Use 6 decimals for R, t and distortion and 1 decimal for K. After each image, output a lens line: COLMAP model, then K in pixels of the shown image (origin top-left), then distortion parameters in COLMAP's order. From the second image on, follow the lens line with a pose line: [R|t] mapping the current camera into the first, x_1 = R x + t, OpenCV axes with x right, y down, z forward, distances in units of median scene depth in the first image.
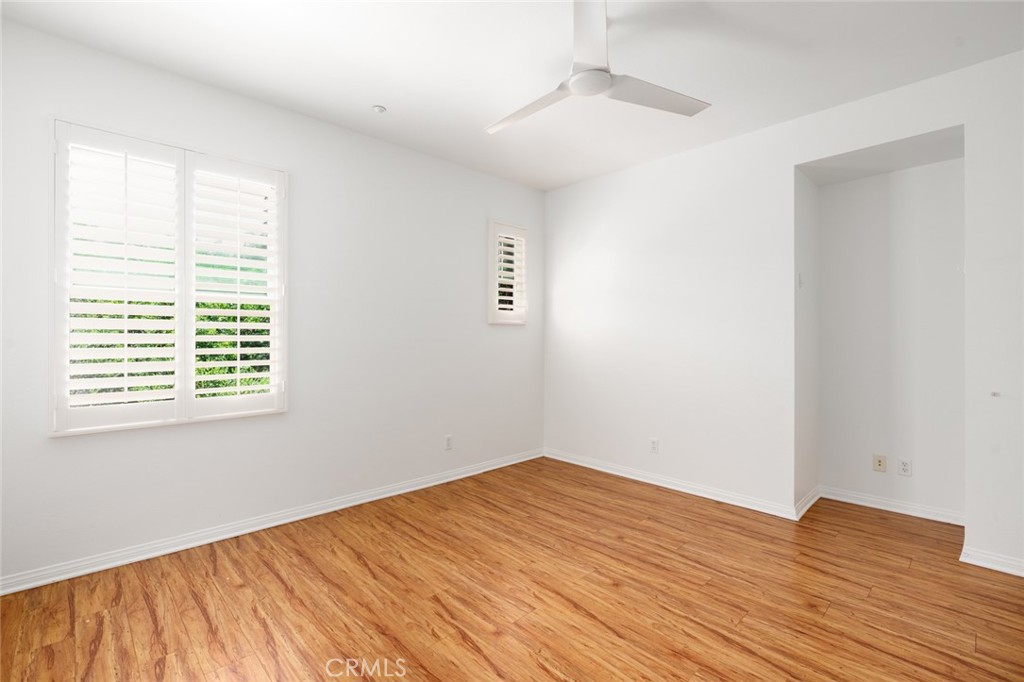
lens RADIAL K [[459.5, 0, 510.3], [0, 459.5, 338.0], [0, 0, 1]] dist [-0.010609, 0.003764]
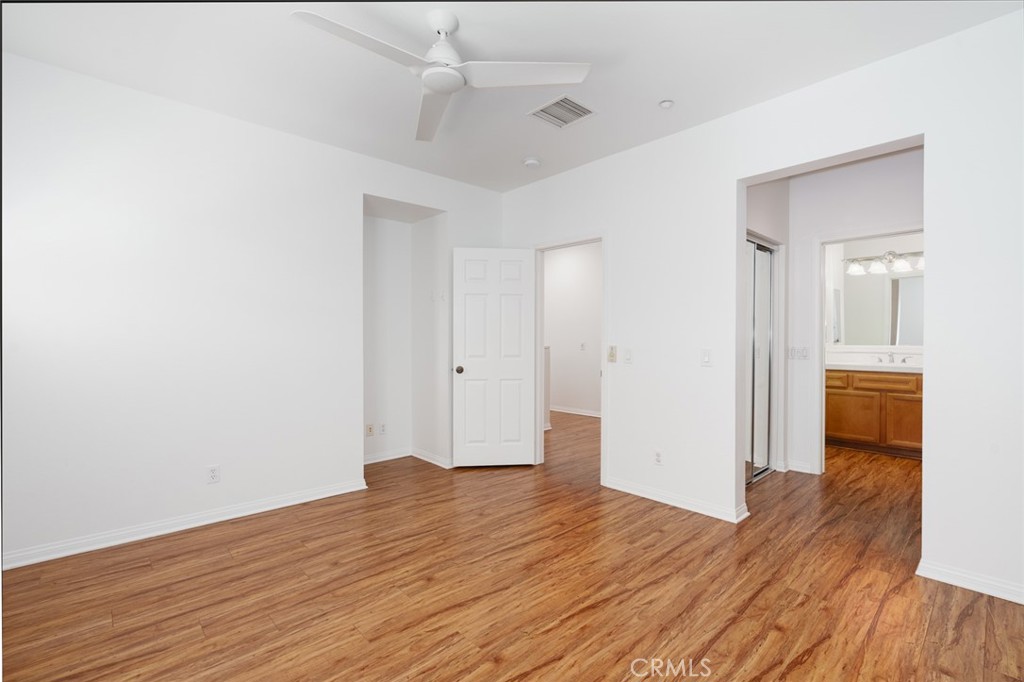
lens RADIAL K [[459.5, 0, 510.3], [0, 459.5, 338.0], [0, 0, 1]] dist [-0.010609, 0.003764]
pose [[0.018051, -0.000440, 0.999837, -0.647079], [-0.000811, 1.000000, 0.000455, -0.001239], [-0.999837, -0.000819, 0.018050, 0.656745]]
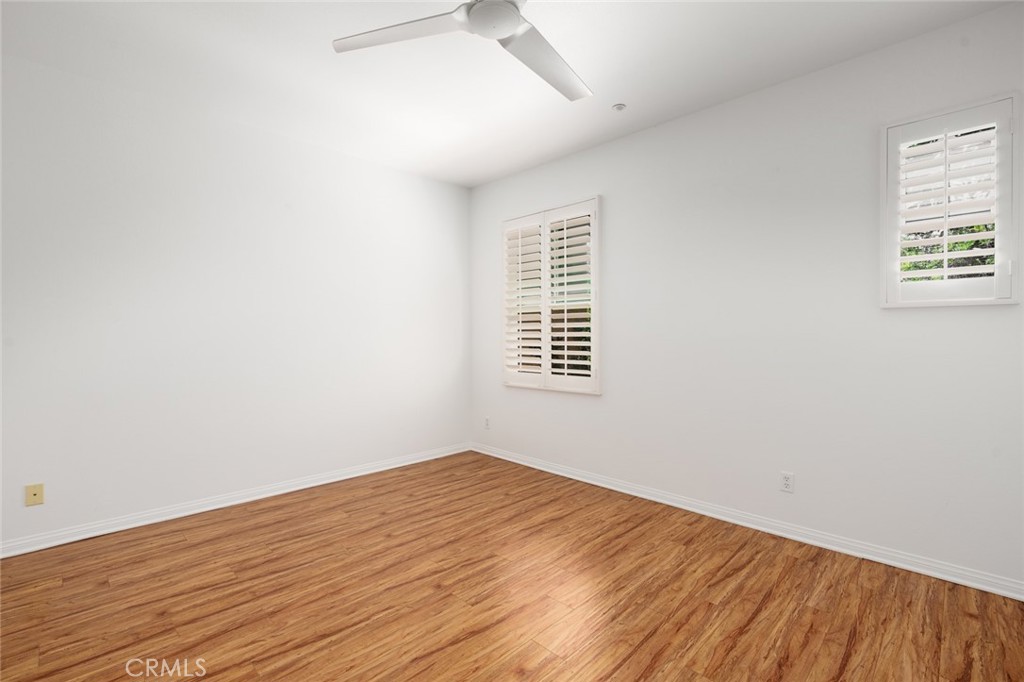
lens RADIAL K [[459.5, 0, 510.3], [0, 459.5, 338.0], [0, 0, 1]] dist [-0.010609, 0.003764]
pose [[0.030122, 0.008053, -0.999514, 0.783721], [0.000378, 0.999967, 0.008068, 0.000406], [0.999546, -0.000621, 0.030118, 0.787569]]
